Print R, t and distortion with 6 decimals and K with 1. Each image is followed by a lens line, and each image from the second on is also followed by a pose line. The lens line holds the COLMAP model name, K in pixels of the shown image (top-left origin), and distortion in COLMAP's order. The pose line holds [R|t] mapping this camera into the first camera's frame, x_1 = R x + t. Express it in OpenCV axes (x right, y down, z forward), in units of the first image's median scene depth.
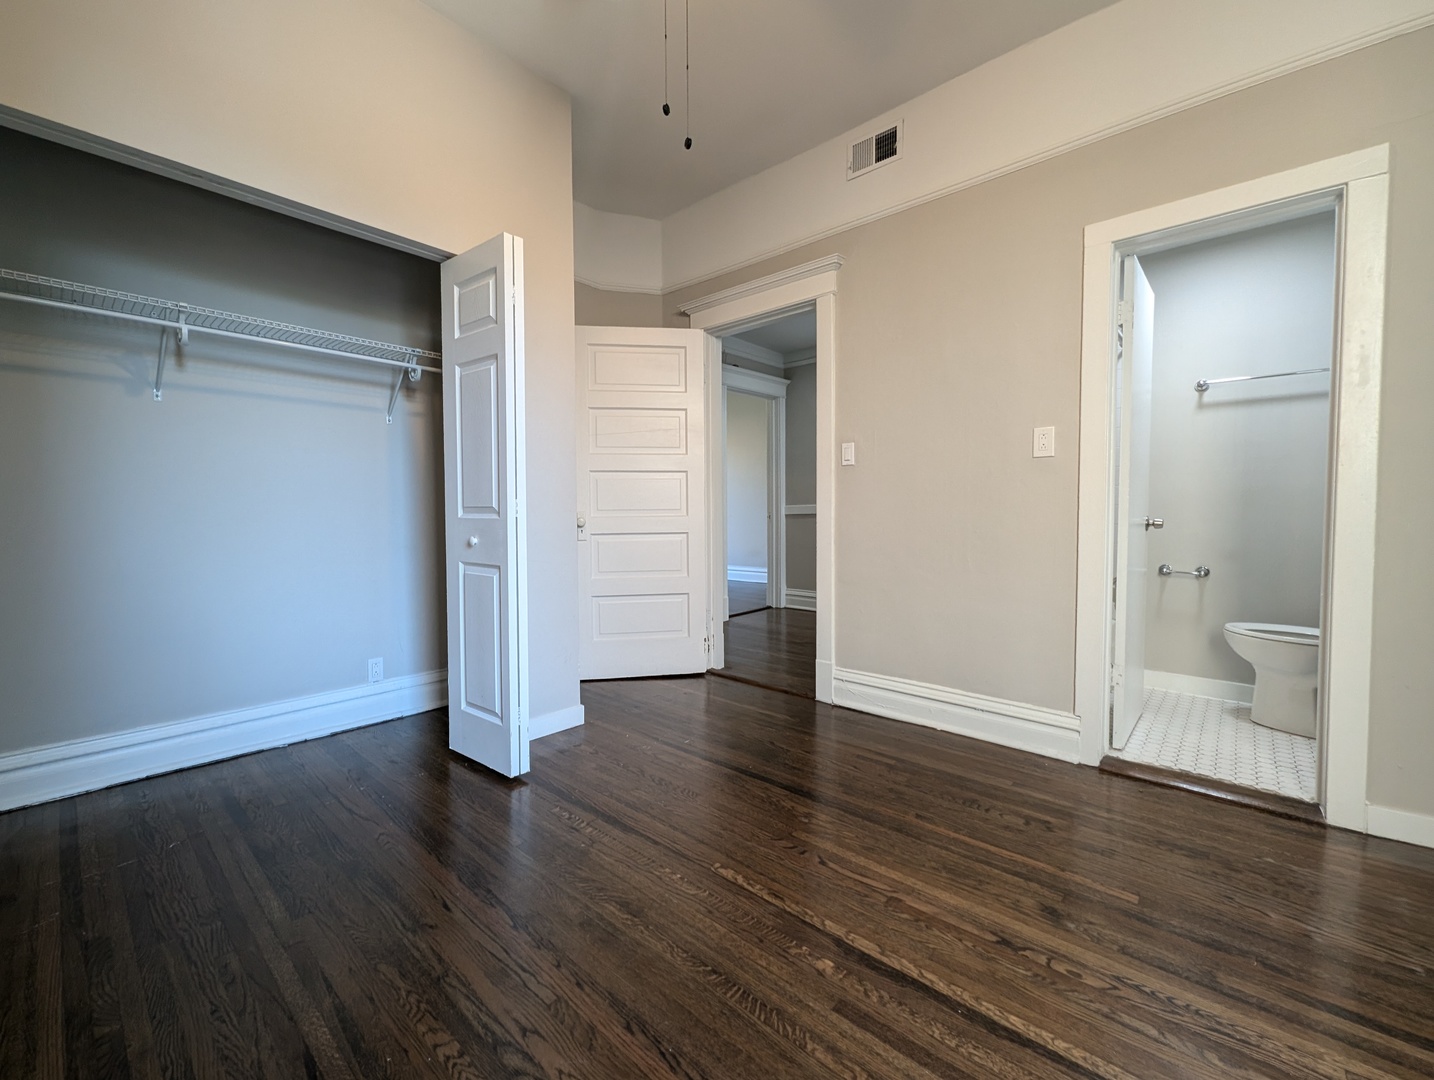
lens RADIAL K [[592.2, 0, 716.9], [0, 592.2, 538.0], [0, 0, 1]] dist [0.002037, -0.000441]
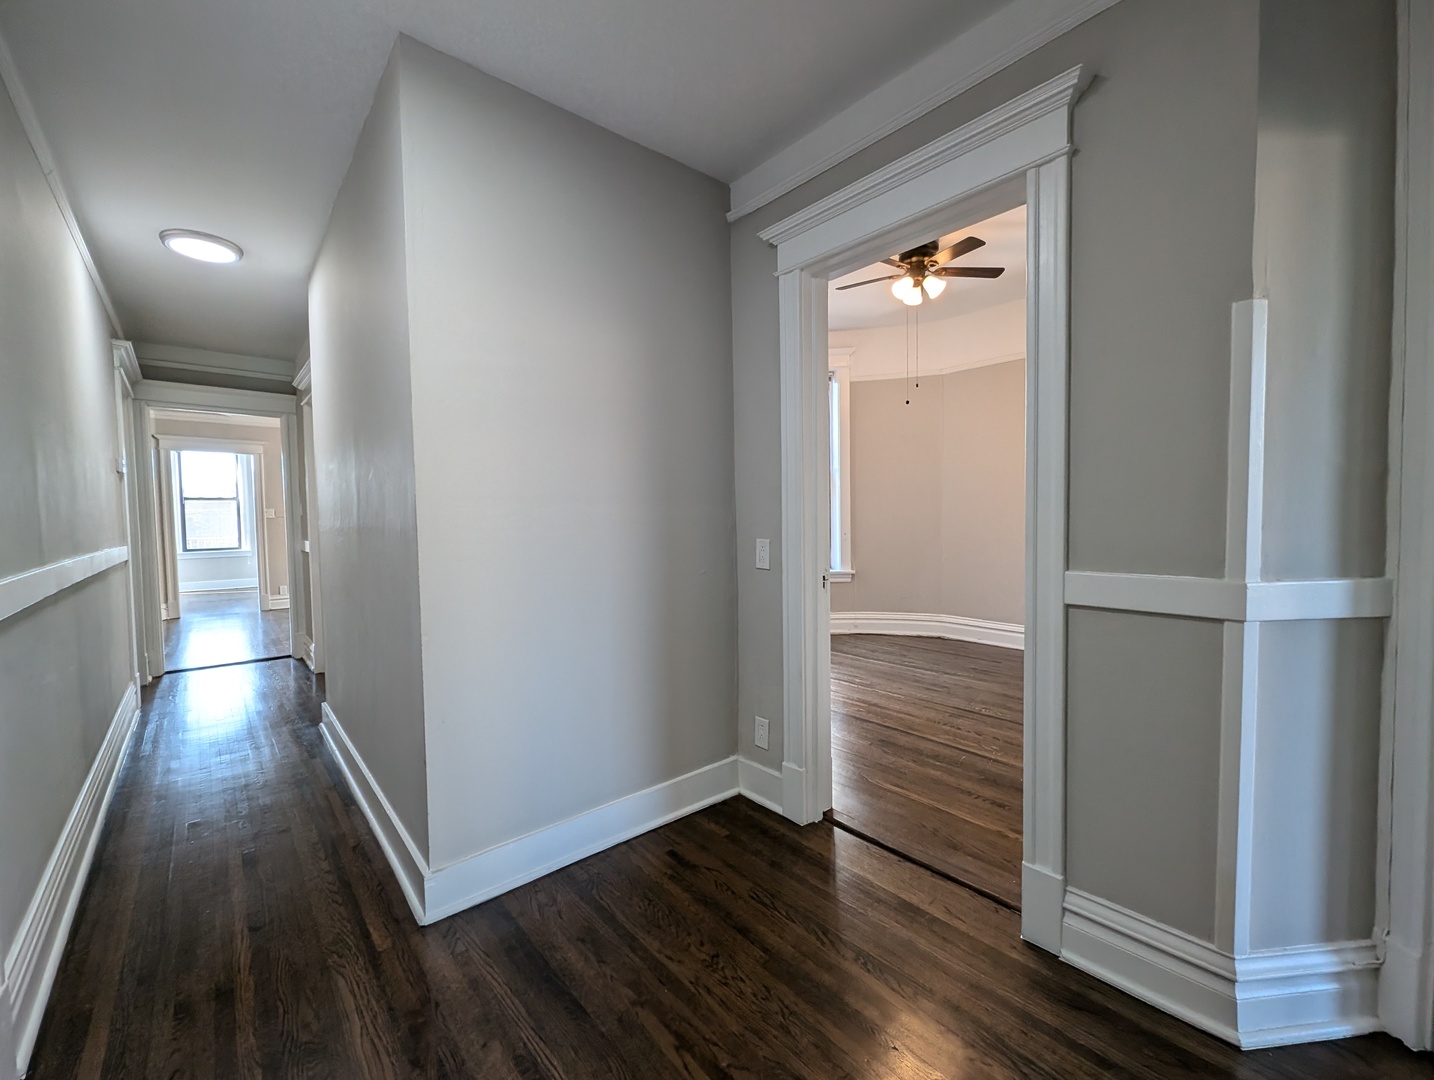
lens RADIAL K [[592.2, 0, 716.9], [0, 592.2, 538.0], [0, 0, 1]] dist [0.002037, -0.000441]
pose [[-0.989983, 0.015264, 0.140358, 0.469937], [0.027278, 0.996086, 0.084074, -0.330236], [-0.138525, 0.087061, -0.986525, 4.111583]]
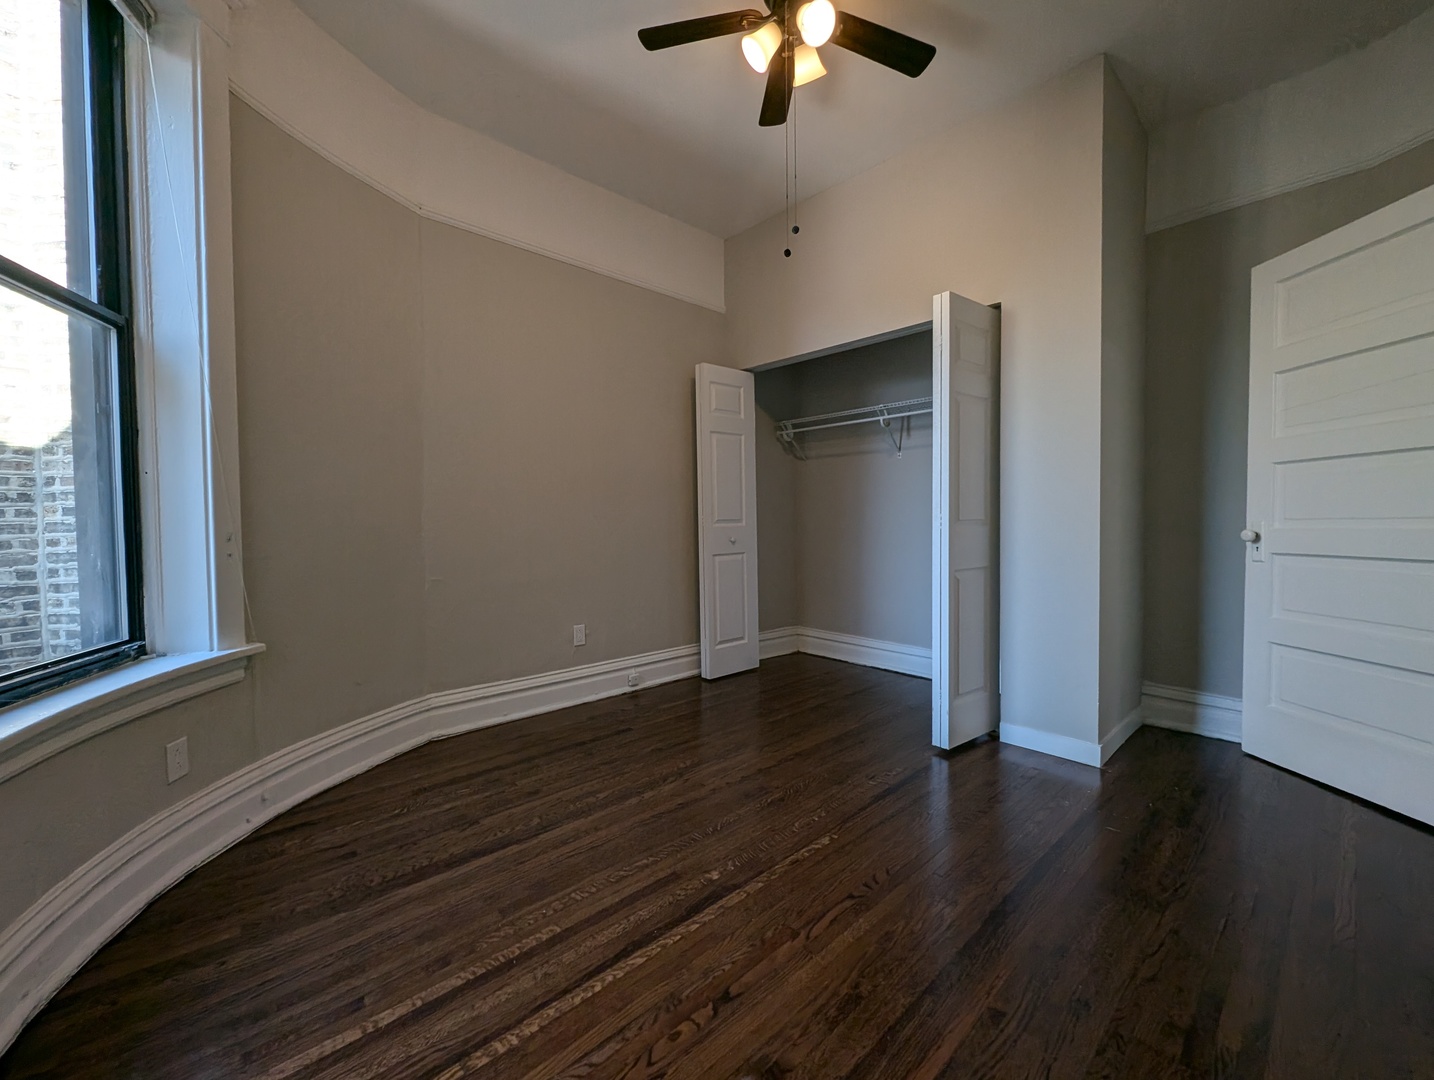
lens RADIAL K [[592.2, 0, 716.9], [0, 592.2, 538.0], [0, 0, 1]] dist [0.002037, -0.000441]
pose [[-0.099618, 0.034059, -0.994443, 1.431009], [-0.035567, 0.998653, 0.037766, -0.073500], [0.994390, 0.039132, -0.098272, 1.082303]]
